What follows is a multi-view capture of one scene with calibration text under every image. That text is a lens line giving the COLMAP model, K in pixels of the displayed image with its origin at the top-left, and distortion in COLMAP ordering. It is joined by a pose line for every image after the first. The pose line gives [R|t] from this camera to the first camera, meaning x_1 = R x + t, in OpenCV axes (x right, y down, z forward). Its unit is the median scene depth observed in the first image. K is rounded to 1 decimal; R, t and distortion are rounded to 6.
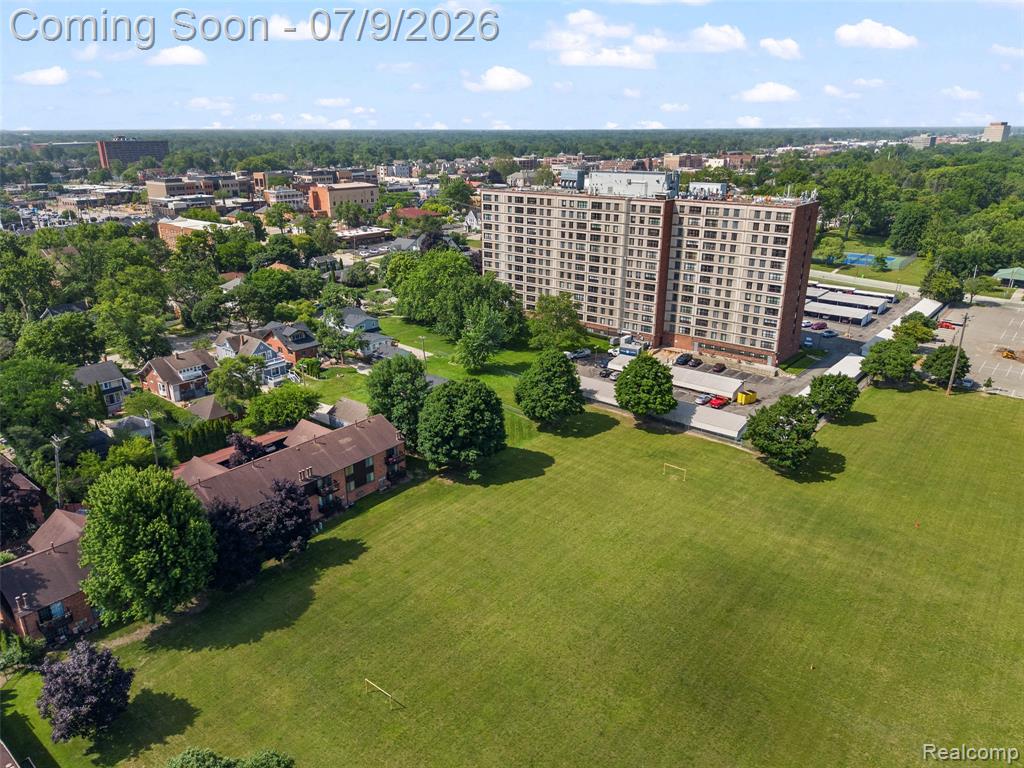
lens RADIAL K [[707.0, 0, 512.0], [0, 707.0, 384.0], [0, 0, 1]] dist [0.004723, 0.000320]
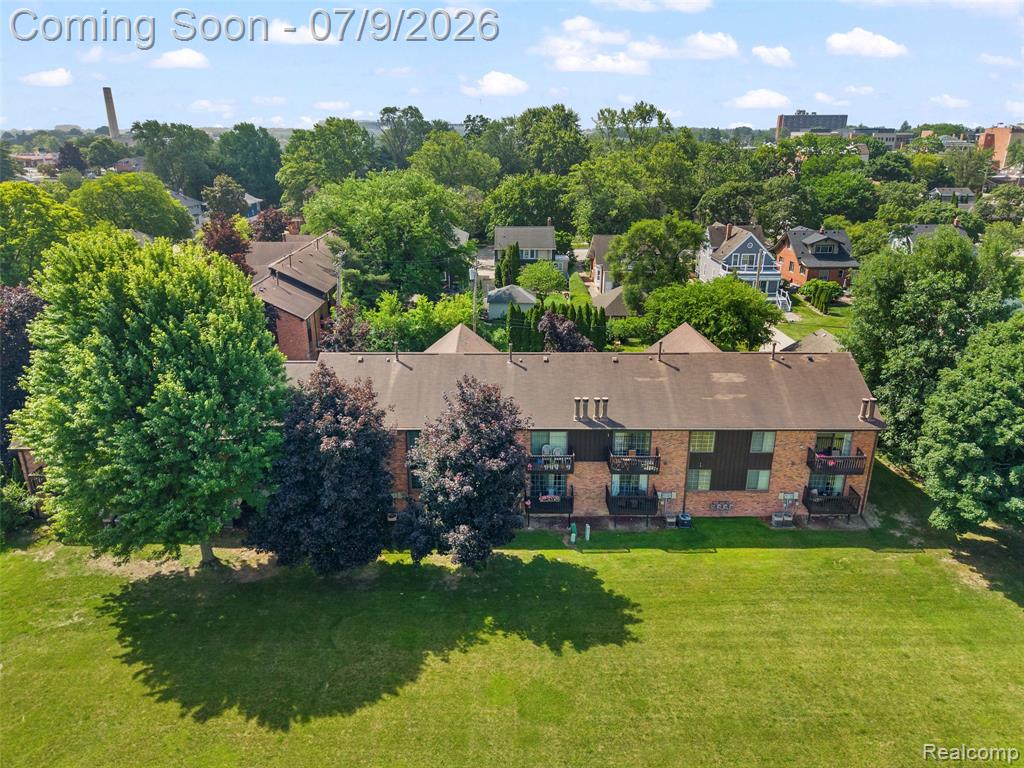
lens RADIAL K [[707.0, 0, 512.0], [0, 707.0, 384.0], [0, 0, 1]] dist [0.004723, 0.000320]
pose [[0.645954, 0.268197, -0.714713, -0.011152], [-0.266286, 0.956607, 0.118300, 0.066749], [0.715427, 0.113901, 0.689341, 0.597825]]
